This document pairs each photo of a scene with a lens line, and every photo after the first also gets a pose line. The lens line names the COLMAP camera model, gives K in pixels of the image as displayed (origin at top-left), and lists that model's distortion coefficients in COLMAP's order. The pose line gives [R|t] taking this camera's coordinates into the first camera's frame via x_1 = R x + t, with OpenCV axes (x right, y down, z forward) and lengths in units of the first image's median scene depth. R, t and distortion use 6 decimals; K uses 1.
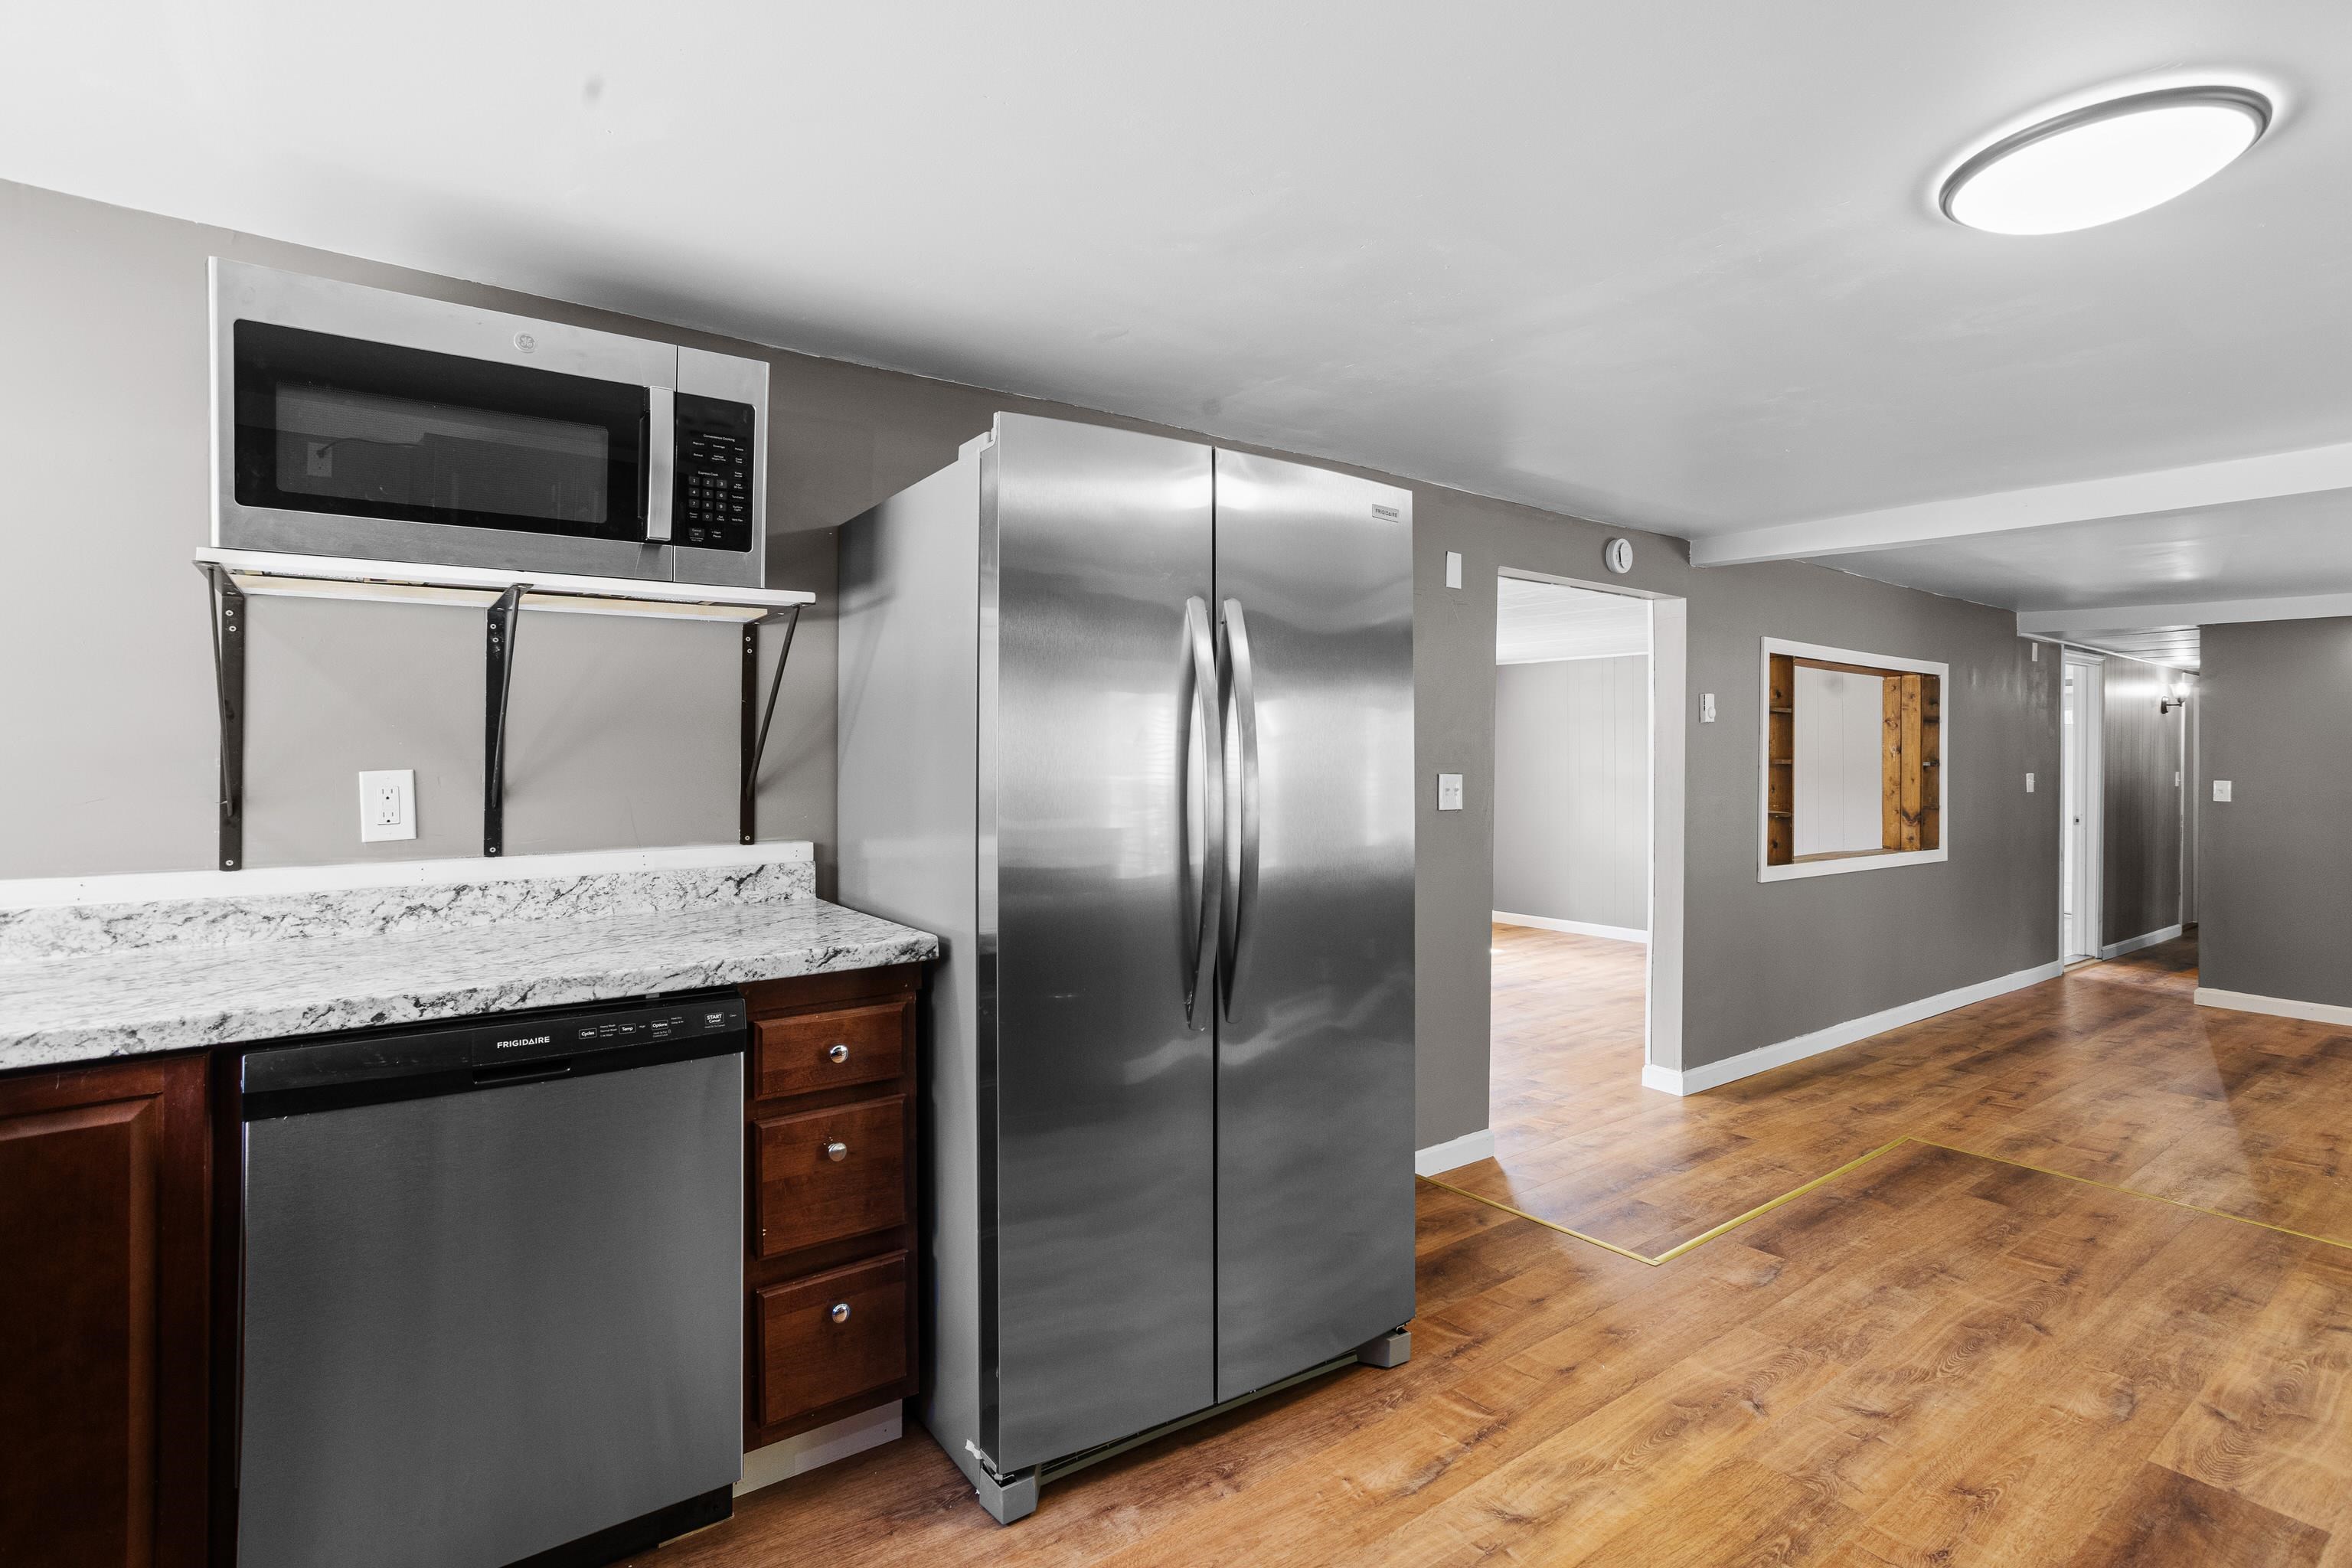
lens RADIAL K [[1141.5, 0, 1180.7], [0, 1141.5, 738.9], [0, 0, 1]] dist [-0.042386, 0.021629]
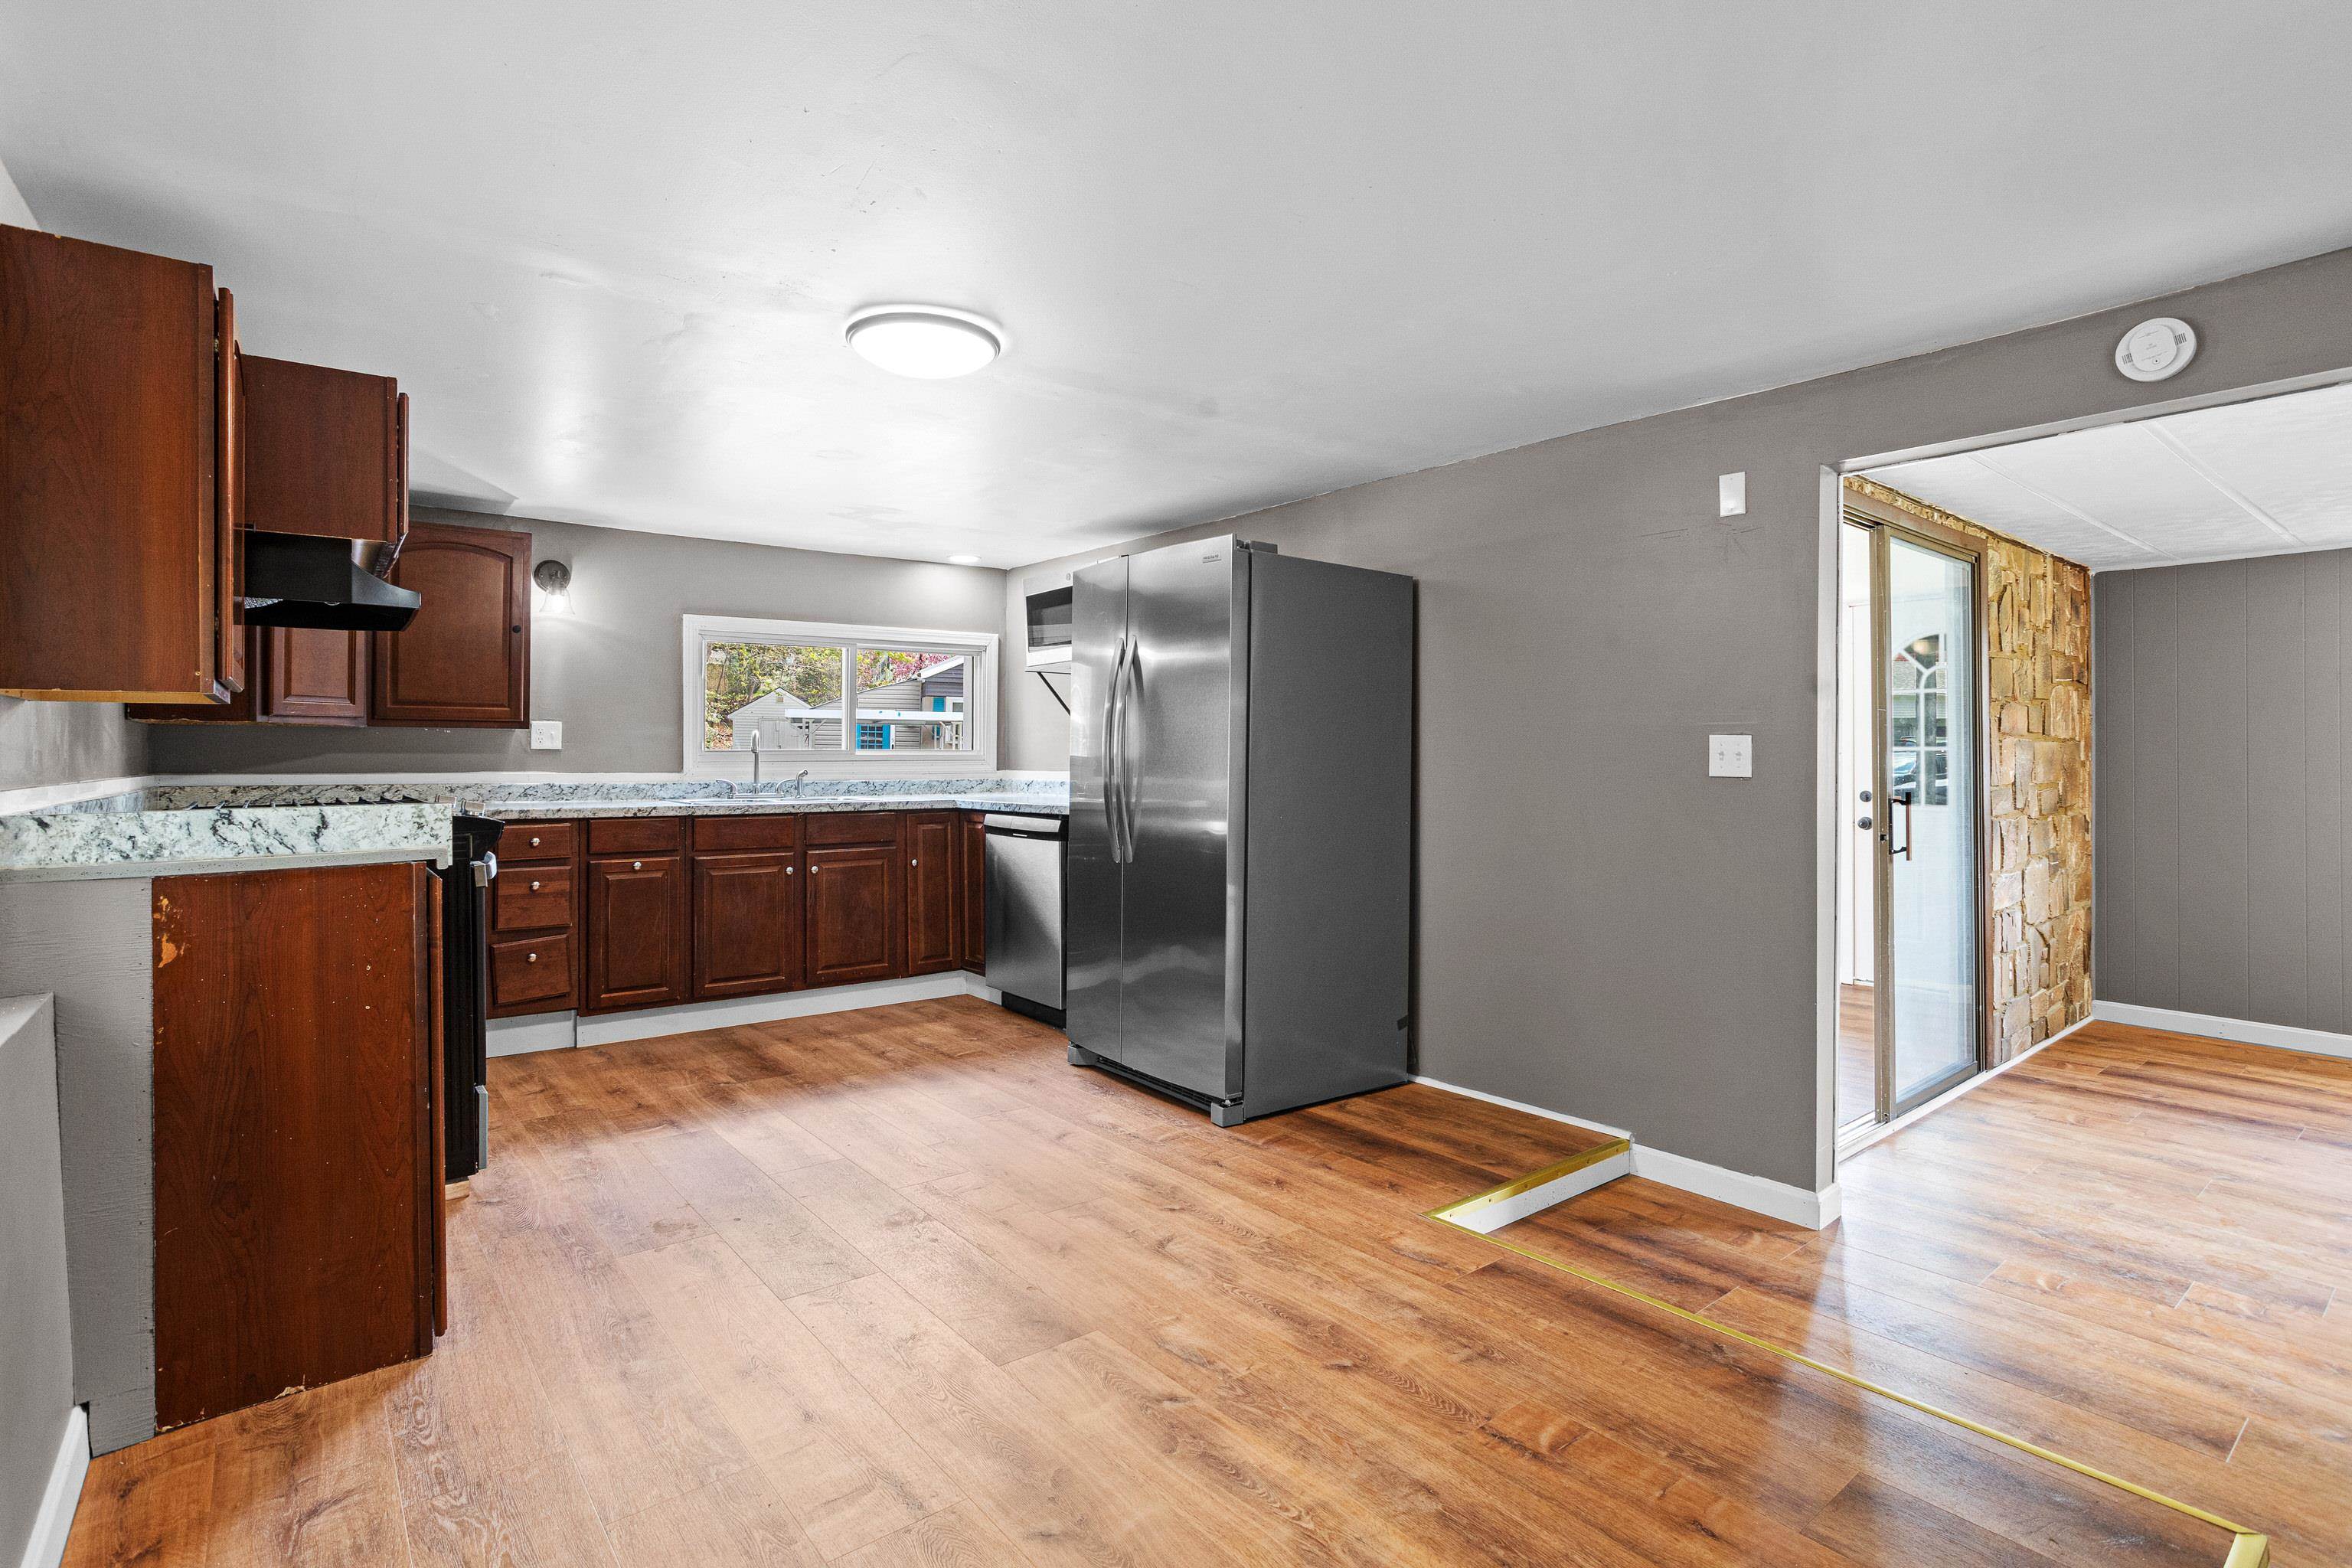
lens RADIAL K [[1154.4, 0, 1179.5], [0, 1154.4, 758.7], [0, 0, 1]] dist [-0.048346, 0.030977]
pose [[0.041389, -0.000942, -0.999143, 1.592757], [0.011157, 0.999938, -0.000481, 0.065604], [0.999081, -0.011128, 0.041397, 0.830611]]
